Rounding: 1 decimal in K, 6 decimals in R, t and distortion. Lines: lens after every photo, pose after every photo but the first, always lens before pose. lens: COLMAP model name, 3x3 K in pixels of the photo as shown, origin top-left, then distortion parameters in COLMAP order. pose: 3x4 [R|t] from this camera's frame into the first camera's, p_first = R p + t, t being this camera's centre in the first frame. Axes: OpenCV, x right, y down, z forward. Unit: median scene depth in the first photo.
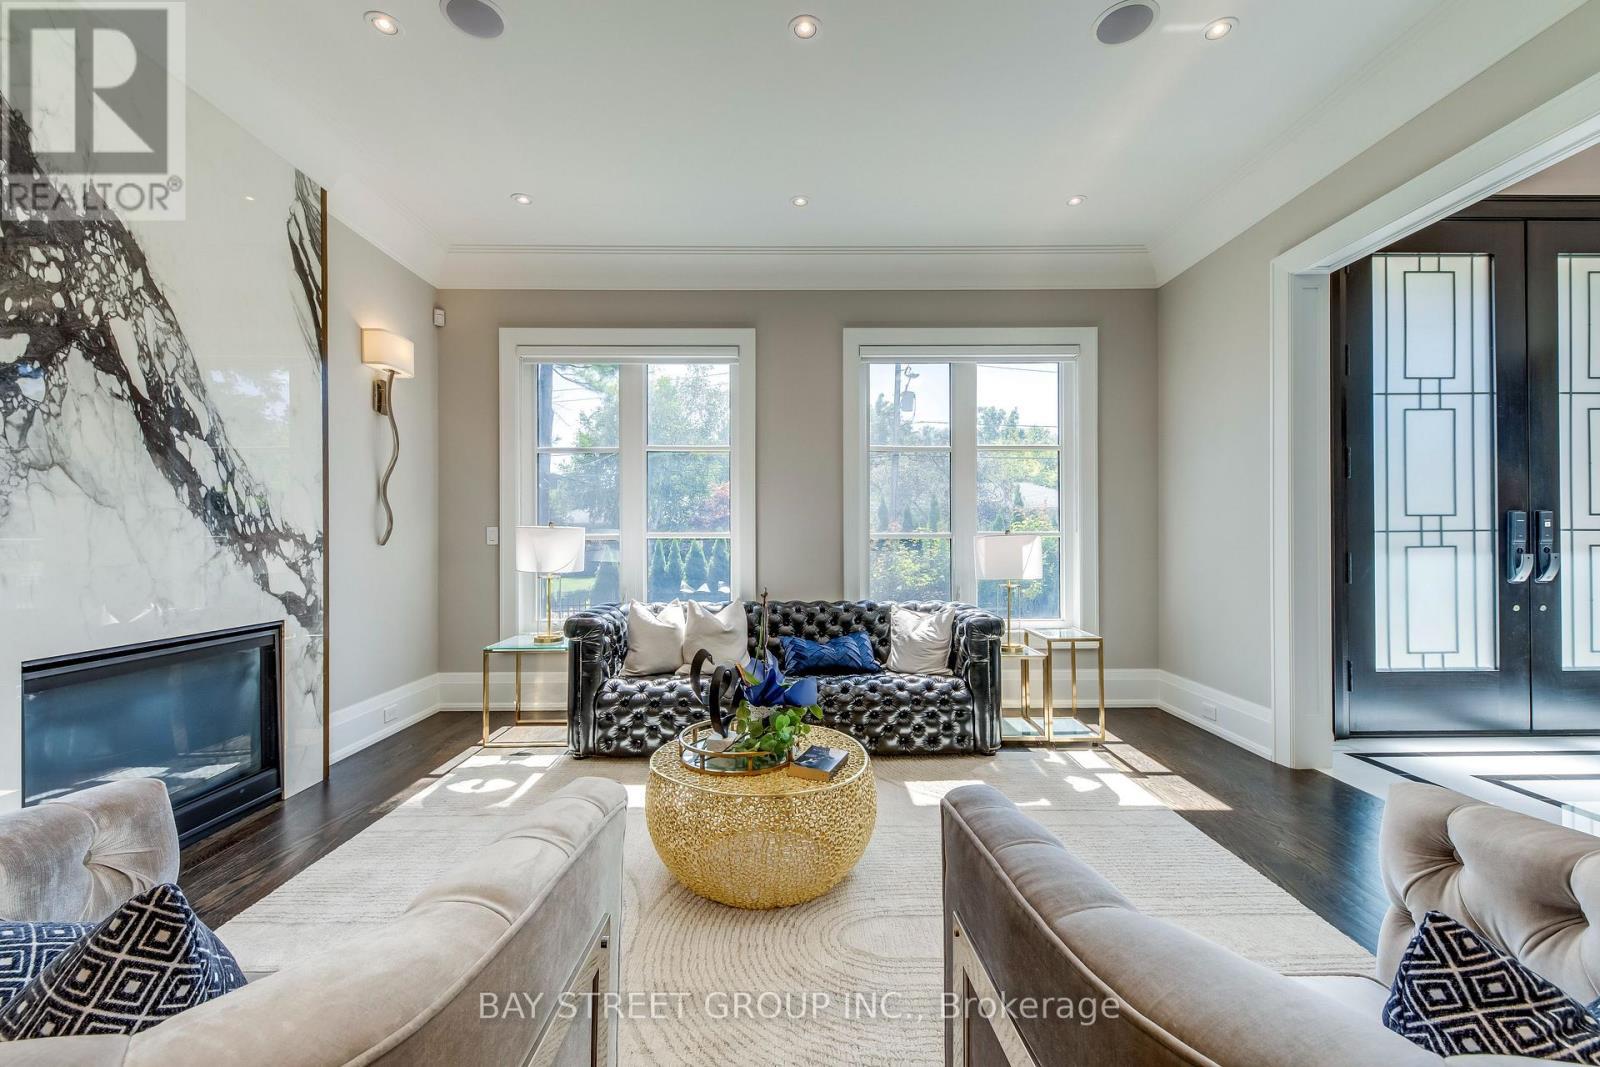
lens RADIAL K [[645.2, 0, 798.7], [0, 645.2, 537.3], [0, 0, 1]] dist [0.001109, -0.000036]
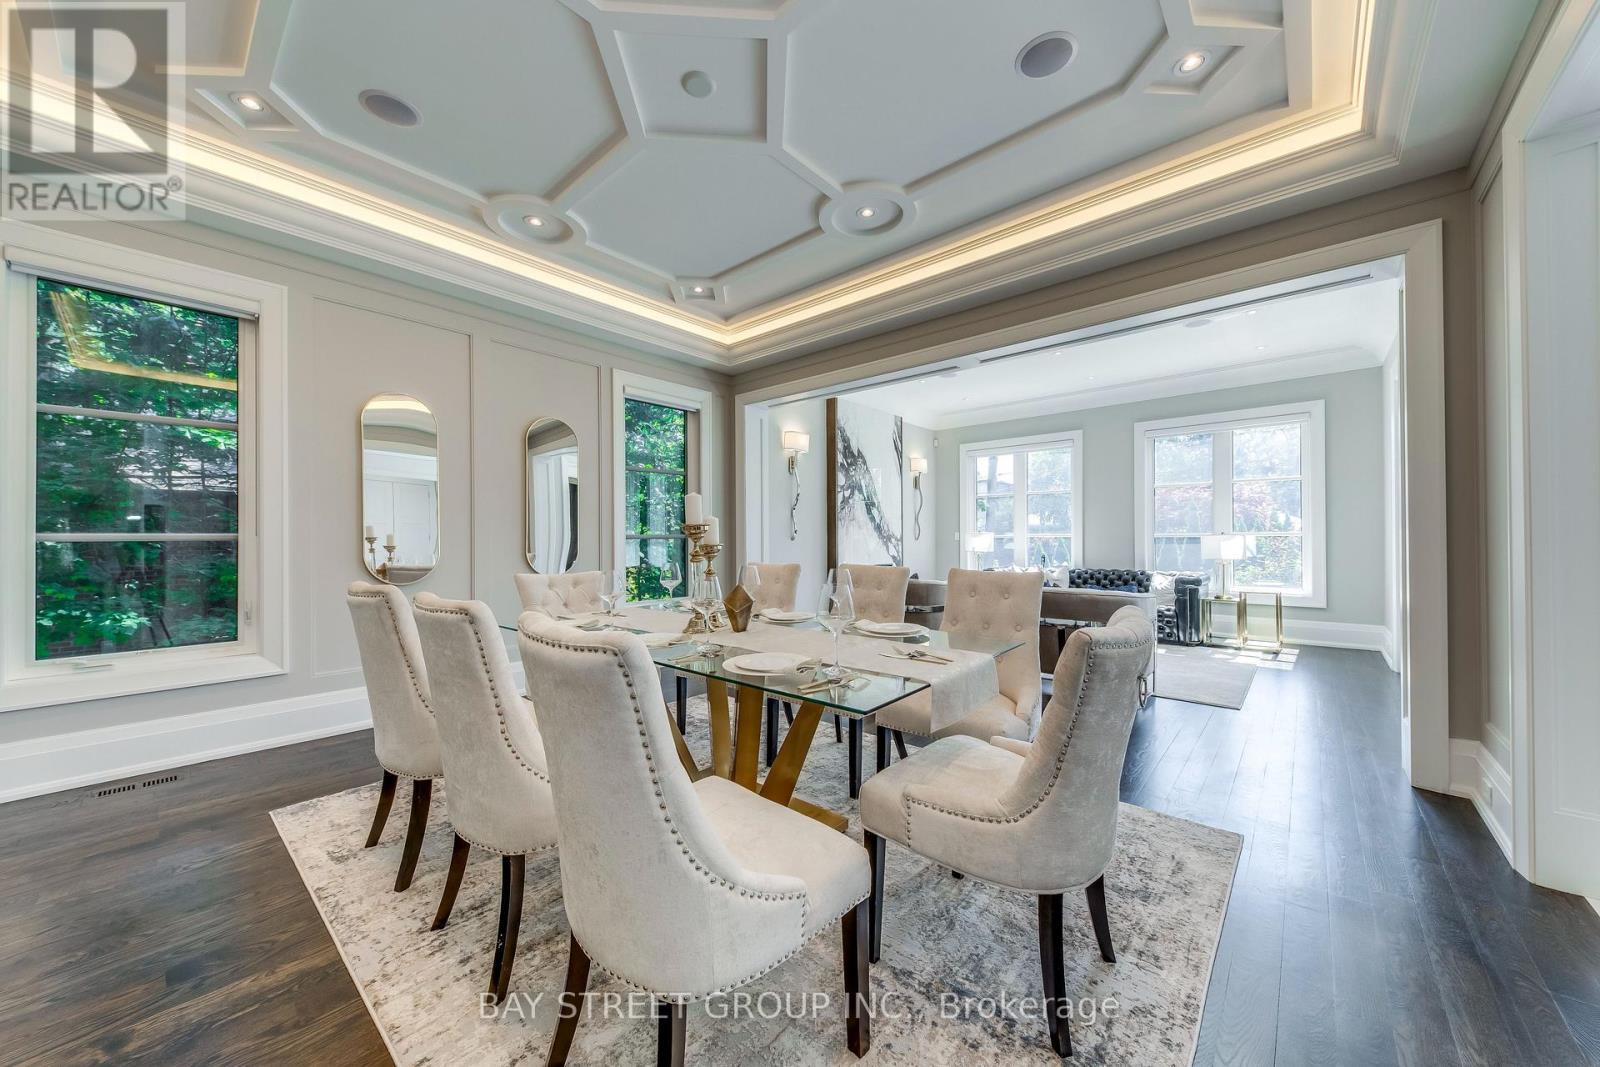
lens RADIAL K [[579.7, 0, 796.0], [0, 579.7, 536.9], [0, 0, 1]] dist [0.011415, -0.003086]
pose [[0.746198, -0.002118, -0.665721, 0.647093], [0.001840, 0.999998, -0.001120, 0.001135], [0.665722, -0.000389, 0.746200, -1.263577]]
